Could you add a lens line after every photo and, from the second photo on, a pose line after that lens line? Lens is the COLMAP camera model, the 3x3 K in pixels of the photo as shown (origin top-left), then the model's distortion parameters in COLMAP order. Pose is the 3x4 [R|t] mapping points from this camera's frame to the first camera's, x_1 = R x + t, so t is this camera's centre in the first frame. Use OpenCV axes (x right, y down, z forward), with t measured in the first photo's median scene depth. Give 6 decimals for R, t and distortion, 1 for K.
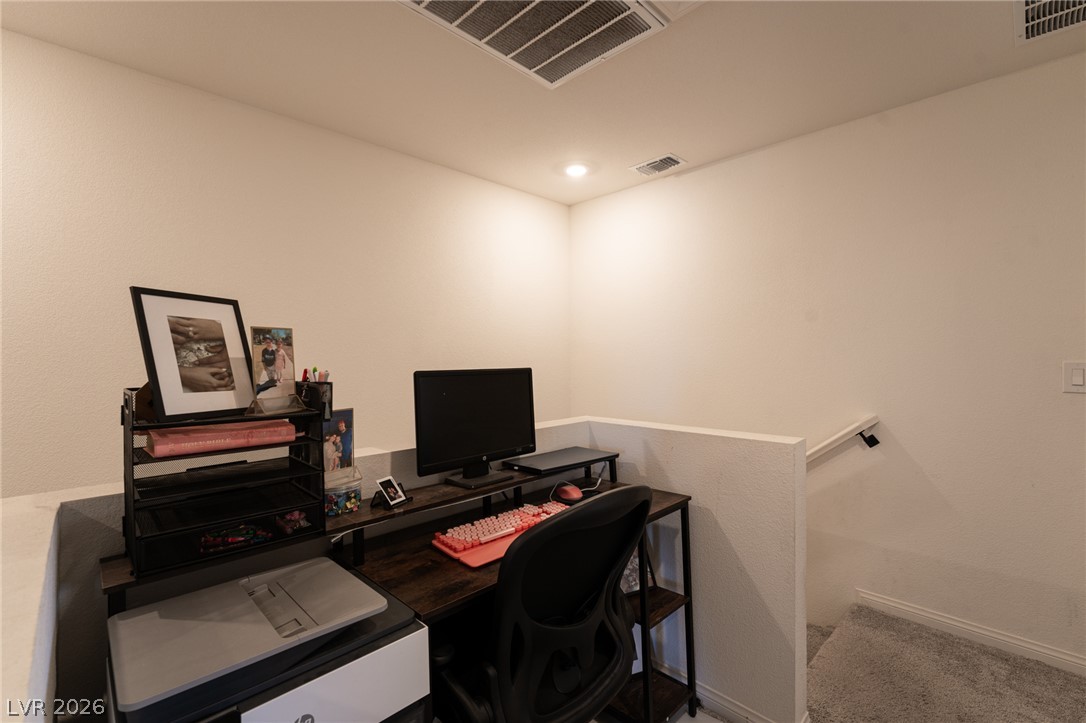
lens RADIAL K [[463.0, 0, 542.1], [0, 463.0, 359.4], [0, 0, 1]] dist [-0.005703, 0.000991]
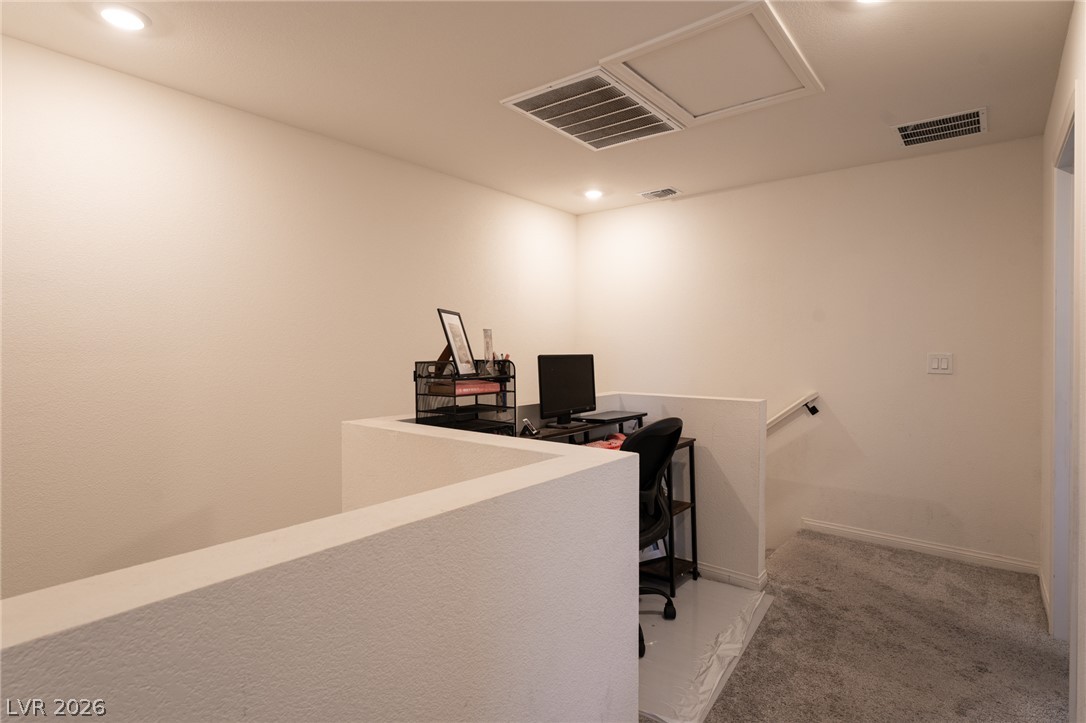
lens RADIAL K [[536.8, 0, 544.3], [0, 536.8, 357.9], [0, 0, 1]] dist [-0.003911, -0.000554]
pose [[0.993666, 0.007248, 0.112140, -0.351822], [-0.008778, 0.999875, 0.013159, 0.008400], [-0.112031, -0.014060, 0.993605, -0.659702]]
